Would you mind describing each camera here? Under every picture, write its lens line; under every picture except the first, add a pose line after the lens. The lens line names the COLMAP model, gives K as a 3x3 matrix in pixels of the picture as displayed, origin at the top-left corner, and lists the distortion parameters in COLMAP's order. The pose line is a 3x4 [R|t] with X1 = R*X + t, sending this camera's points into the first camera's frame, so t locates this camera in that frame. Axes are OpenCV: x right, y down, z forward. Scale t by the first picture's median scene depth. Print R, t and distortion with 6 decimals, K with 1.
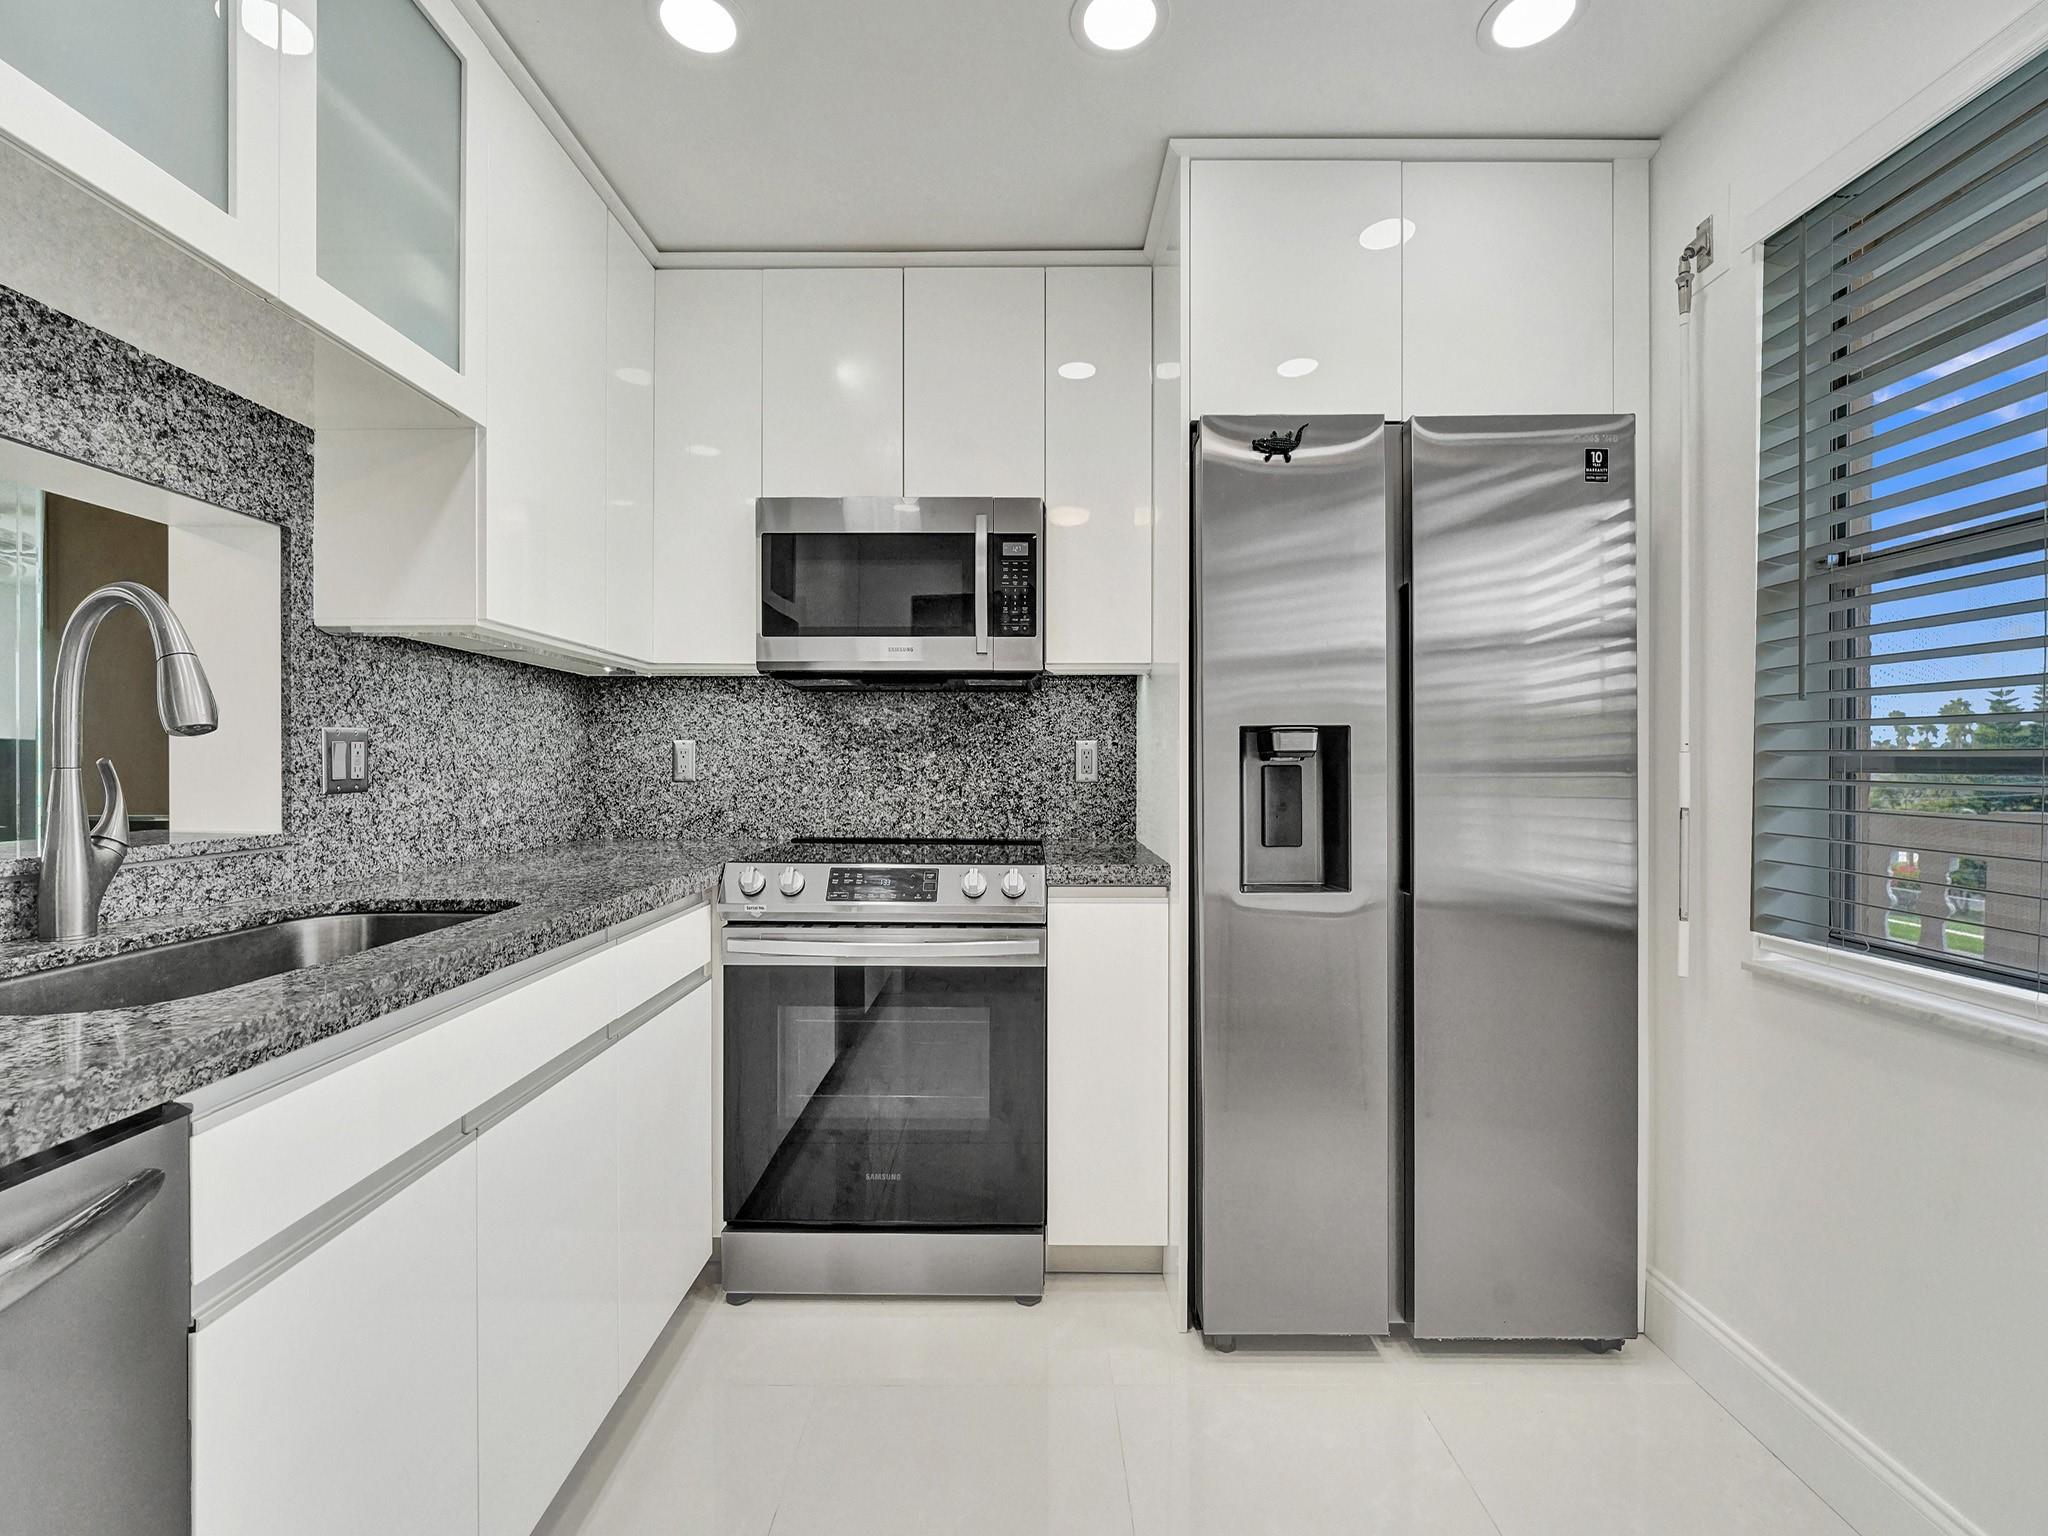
lens RADIAL K [[865.8, 0, 1021.6], [0, 865.8, 763.6], [0, 0, 1]] dist [-0.001547, -0.000046]
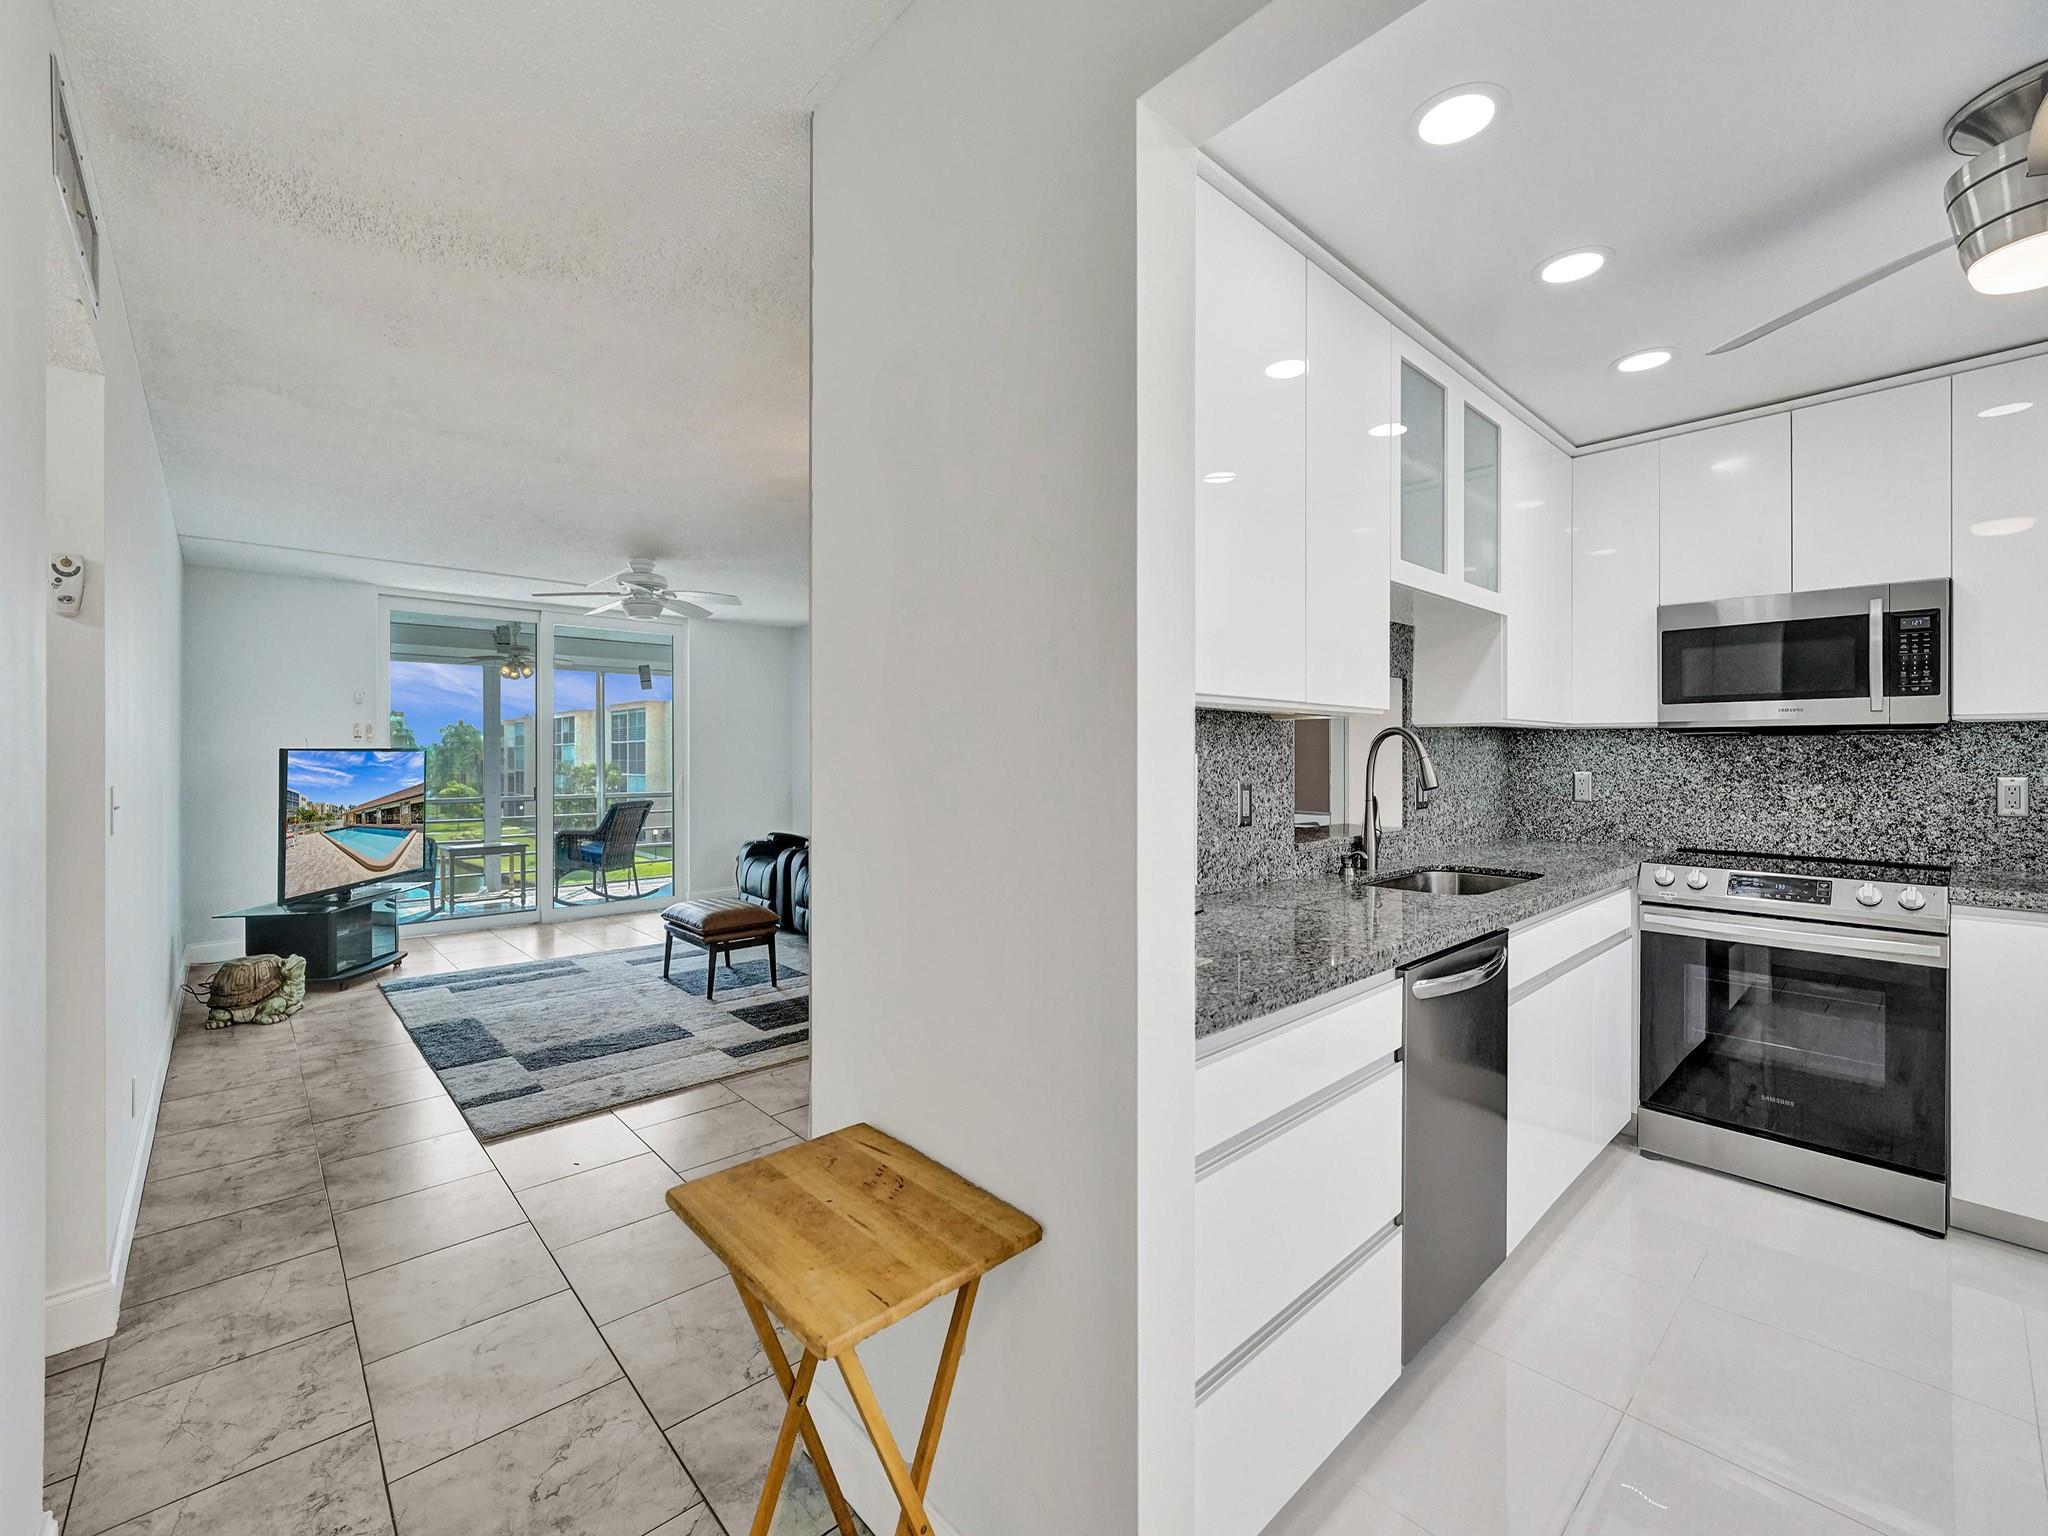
lens RADIAL K [[874.1, 0, 1021.1], [0, 874.1, 752.6], [0, 0, 1]] dist [-0.012930, 0.002926]
pose [[0.681630, -0.001734, -0.731695, 0.026881], [0.000176, 0.999998, -0.002206, -0.069660], [0.731697, 0.001375, 0.681629, -0.785670]]
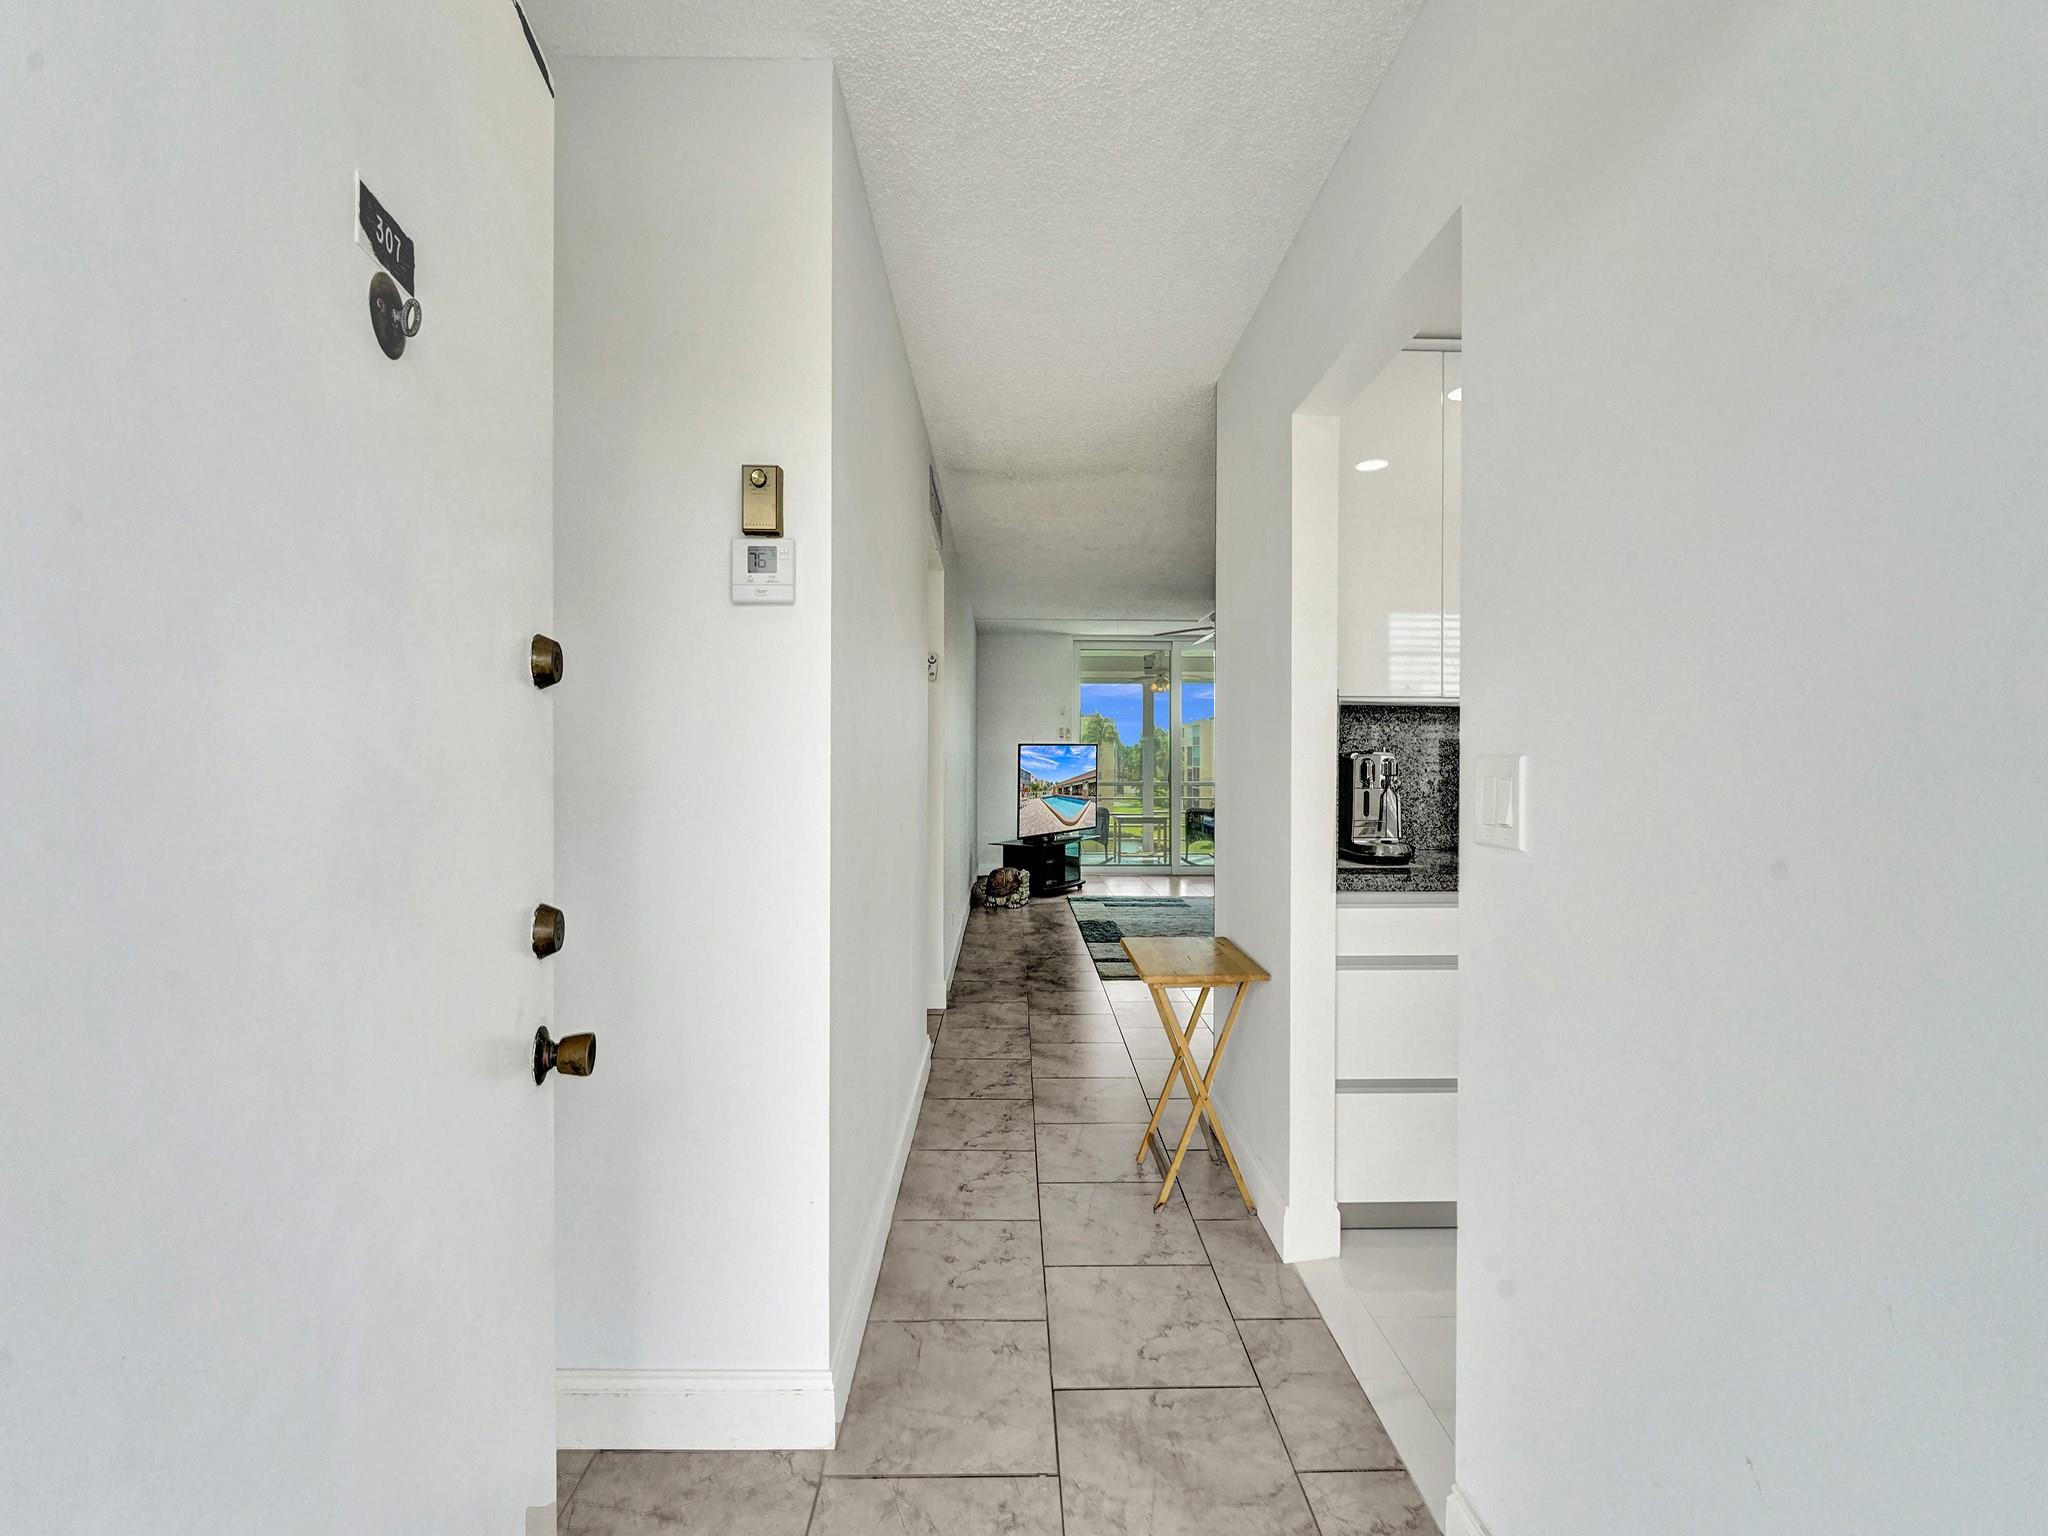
lens RADIAL K [[874.1, 0, 1021.1], [0, 874.1, 752.6], [0, 0, 1]] dist [-0.012930, 0.002926]
pose [[0.024124, -0.001140, -0.999708, 0.790610], [-0.002687, 0.999996, -0.001205, -0.044477], [0.999705, 0.002715, 0.024121, -0.736703]]
